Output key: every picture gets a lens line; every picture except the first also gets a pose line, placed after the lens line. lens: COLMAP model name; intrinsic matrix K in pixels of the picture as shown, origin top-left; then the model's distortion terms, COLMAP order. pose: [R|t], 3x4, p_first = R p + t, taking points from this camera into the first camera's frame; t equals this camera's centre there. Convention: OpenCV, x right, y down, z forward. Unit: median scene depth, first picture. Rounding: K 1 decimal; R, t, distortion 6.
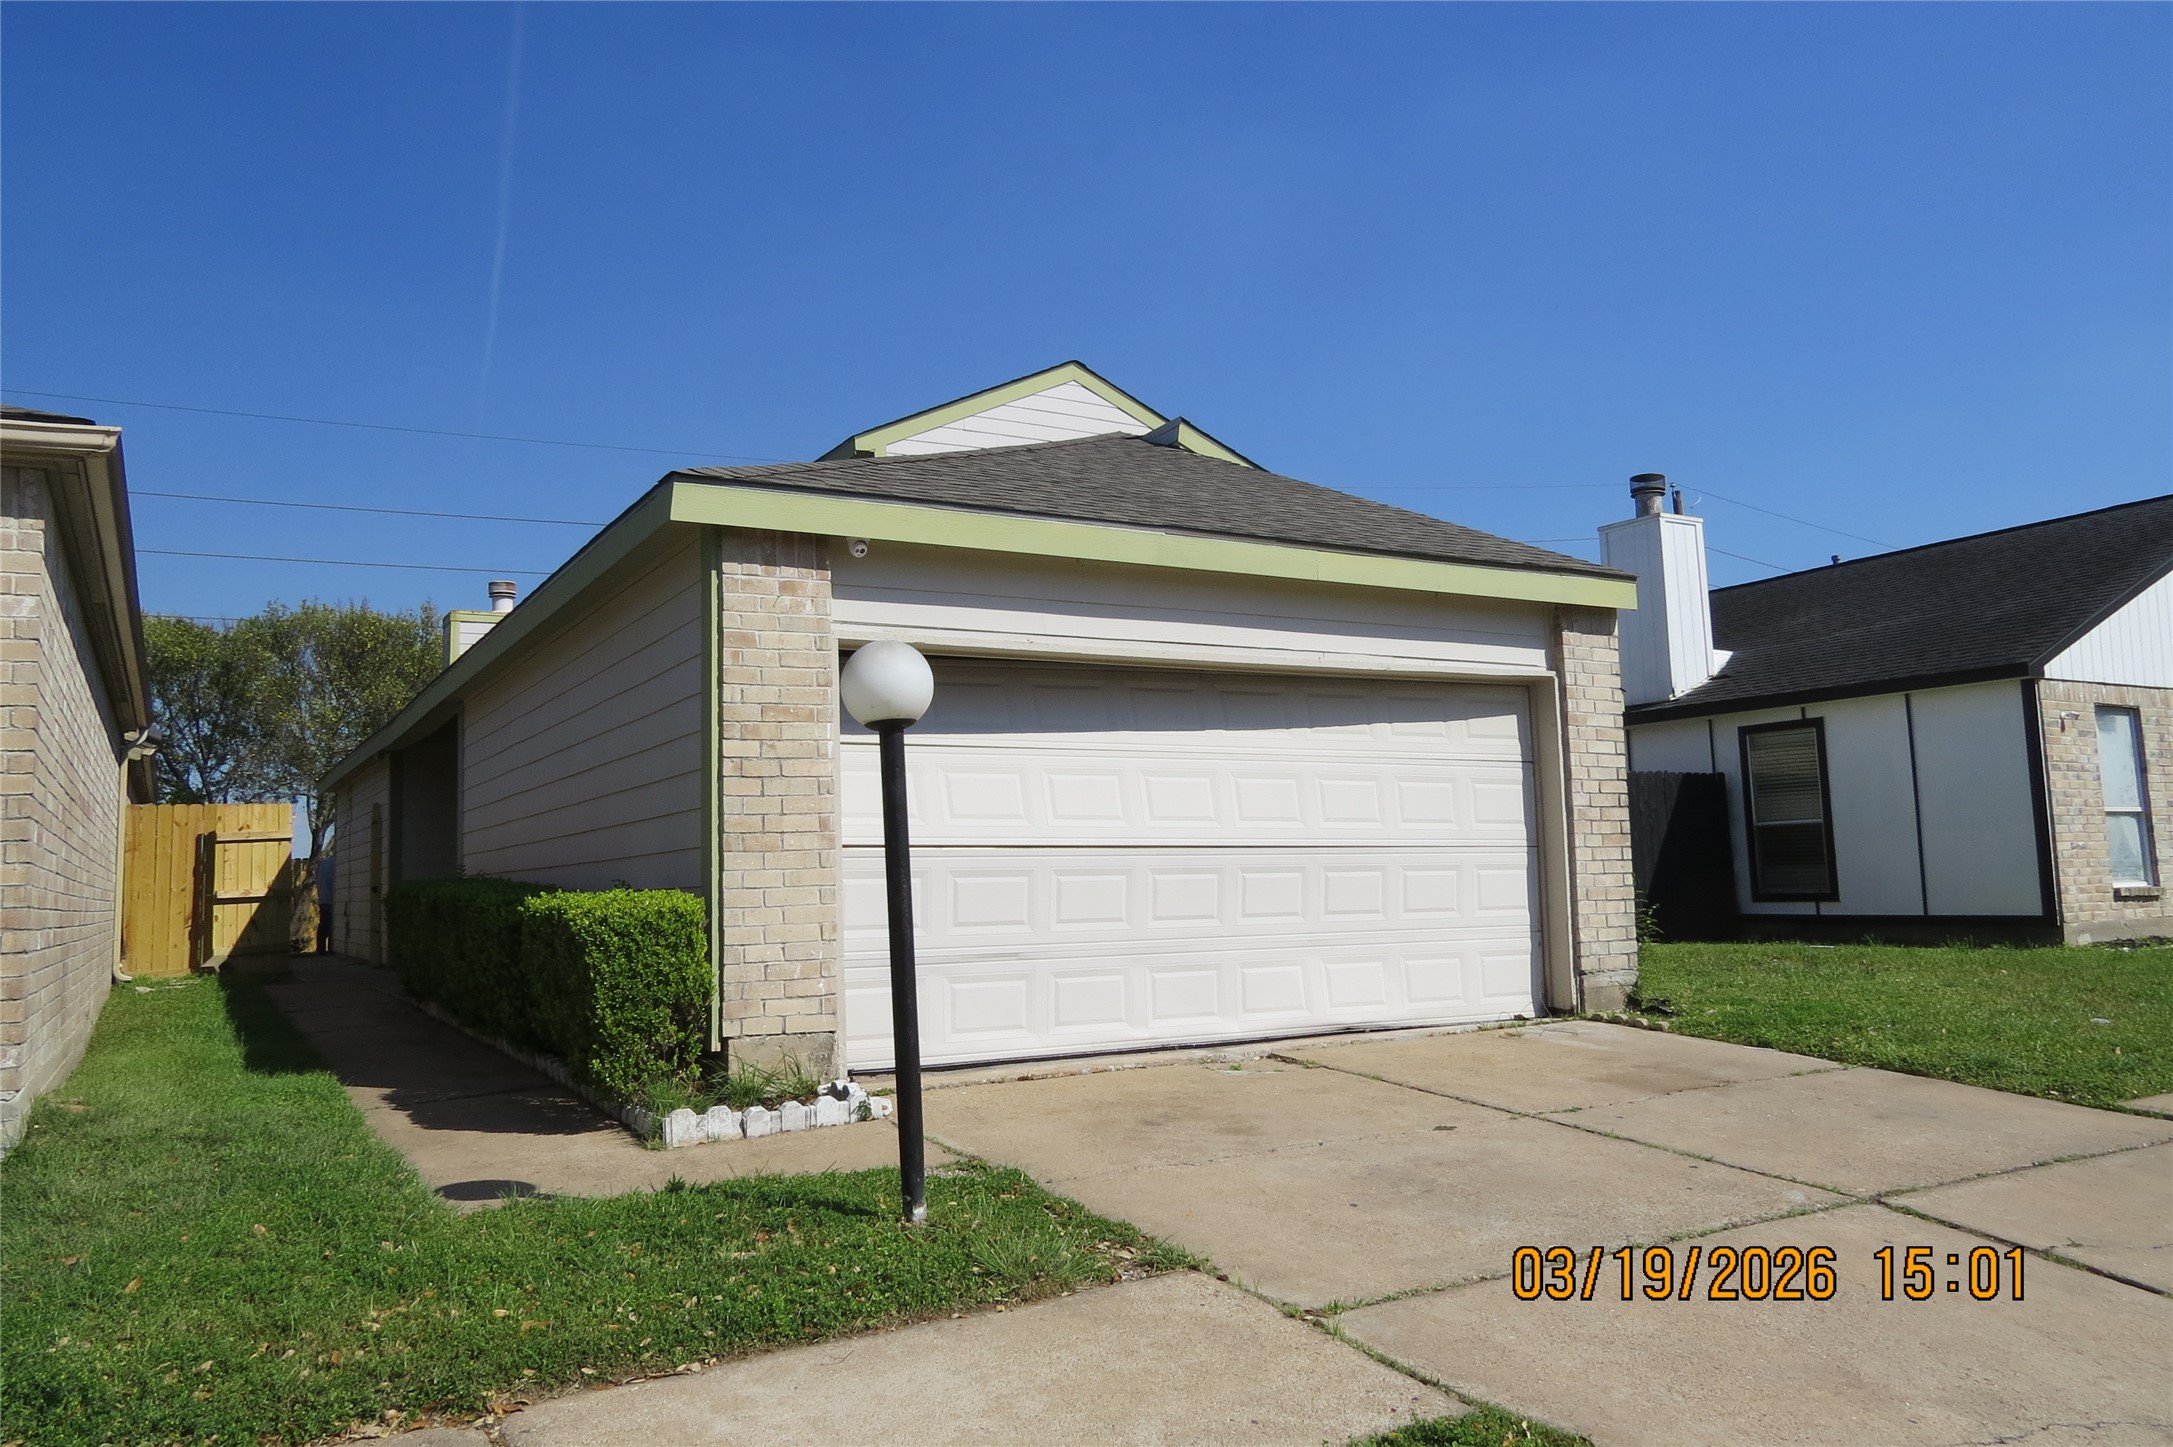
lens RADIAL K [[1588.0, 0, 1094.4], [0, 1588.0, 729.9], [0, 0, 1]] dist [0.006865, -0.037069]
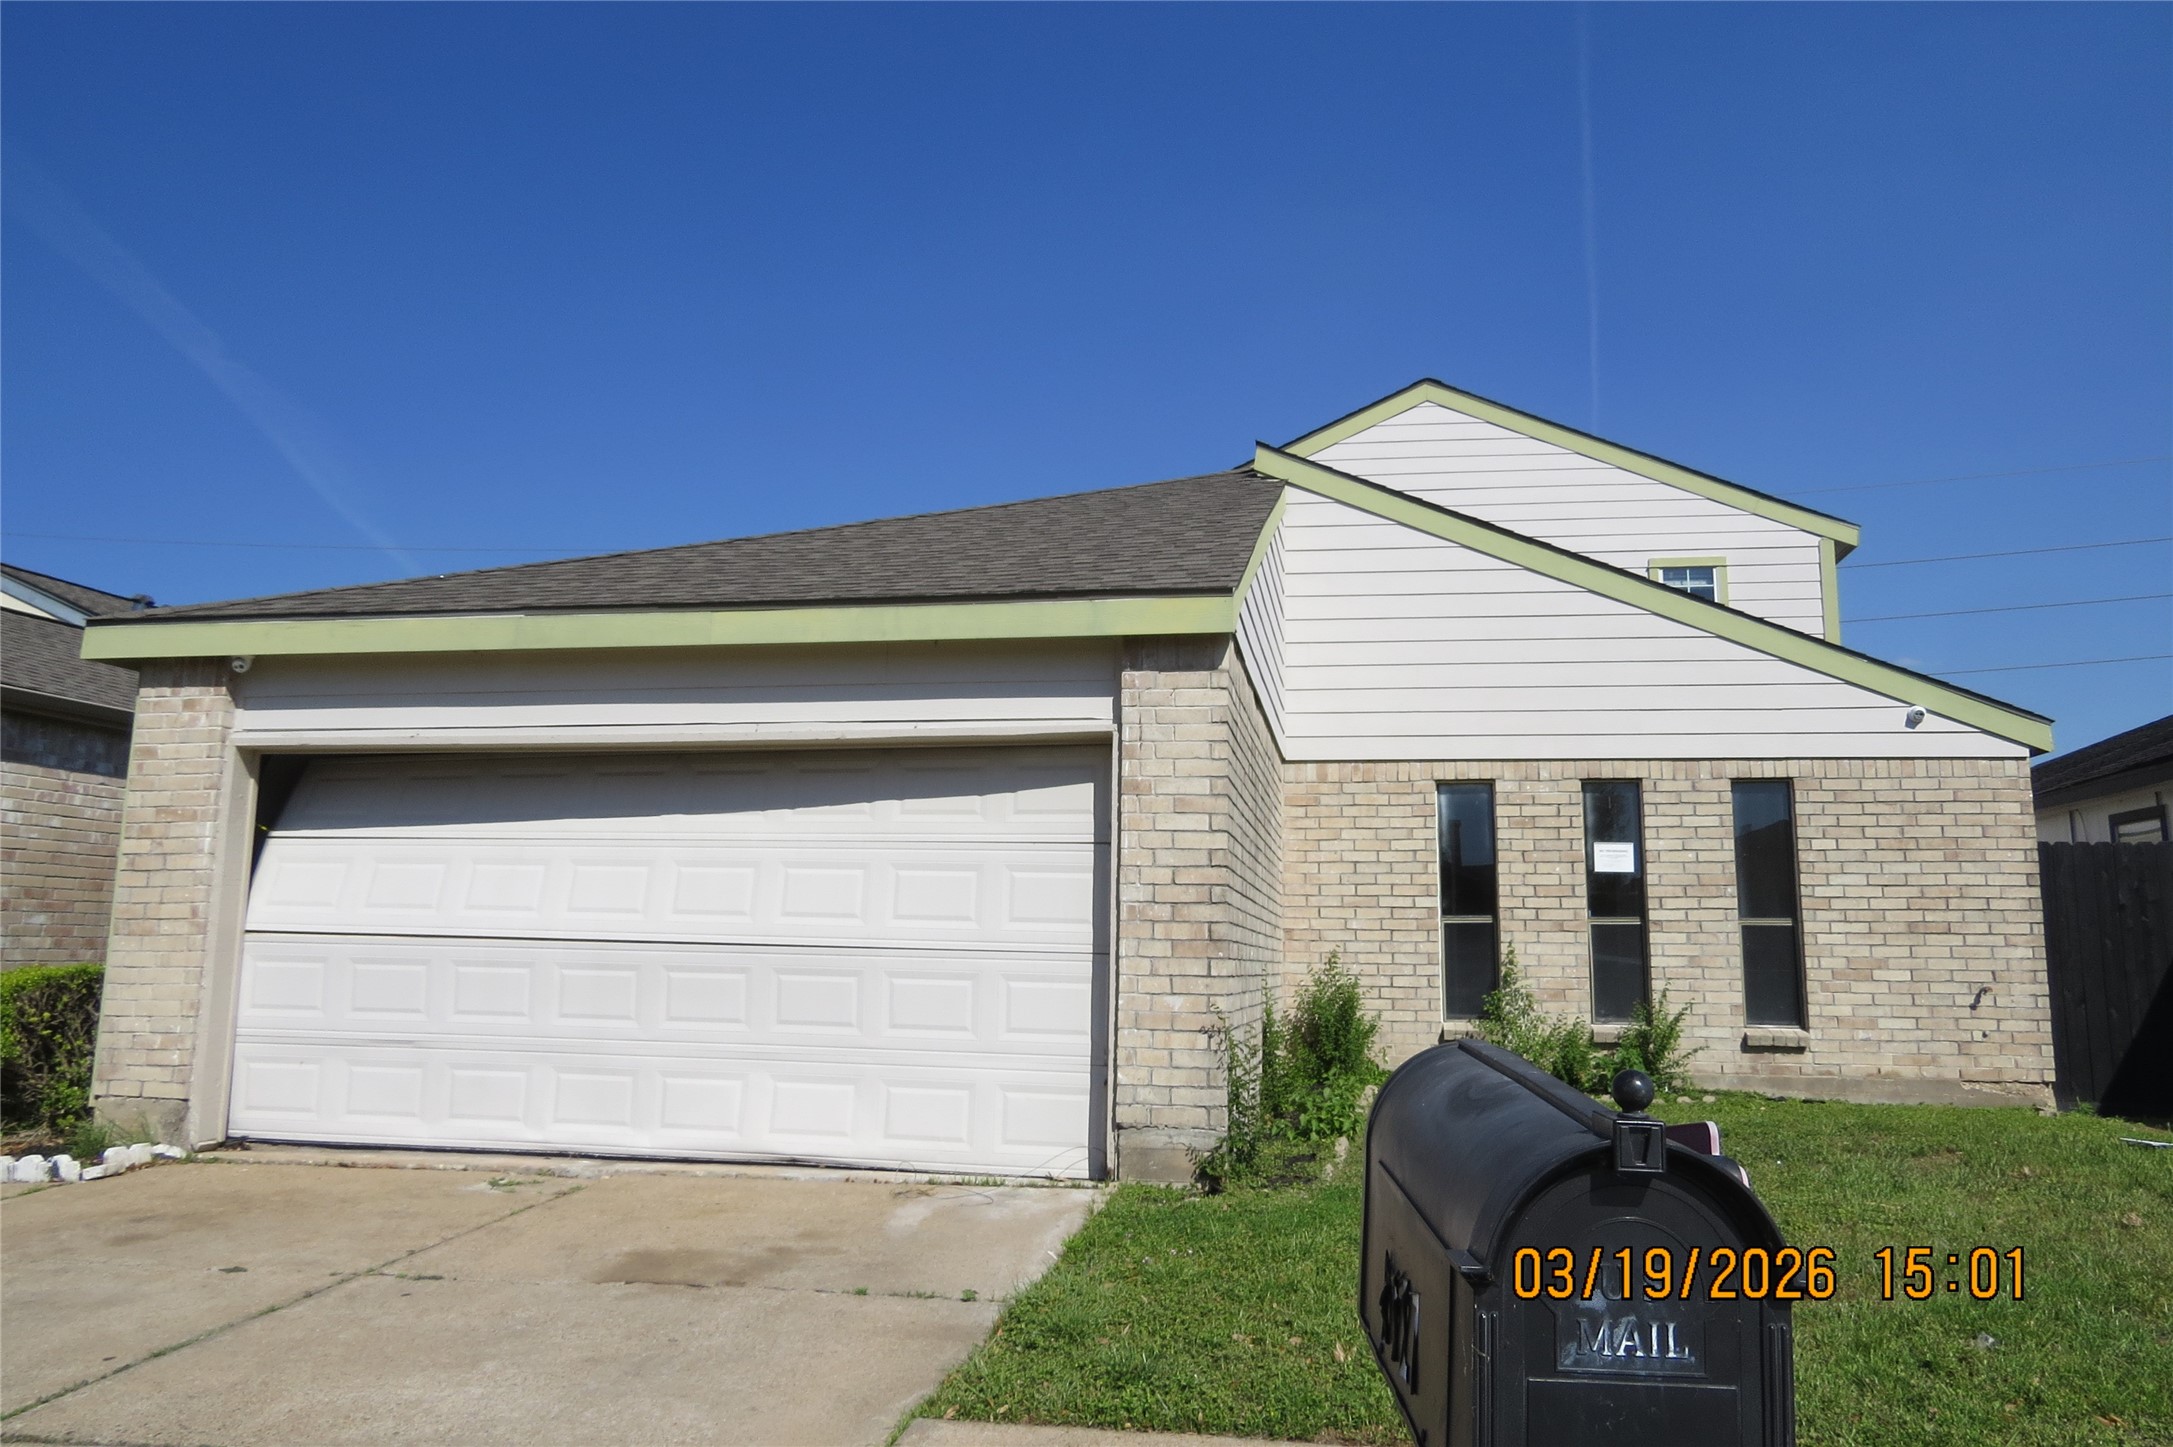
lens RADIAL K [[1588.0, 0, 1079.6], [0, 1588.0, 721.5], [0, 0, 1]] dist [0.006865, -0.037069]
pose [[0.762293, -0.059644, -0.644478, 0.899142], [0.028908, 0.997889, -0.058158, 0.006777], [0.646586, 0.025703, 0.762408, 0.471976]]
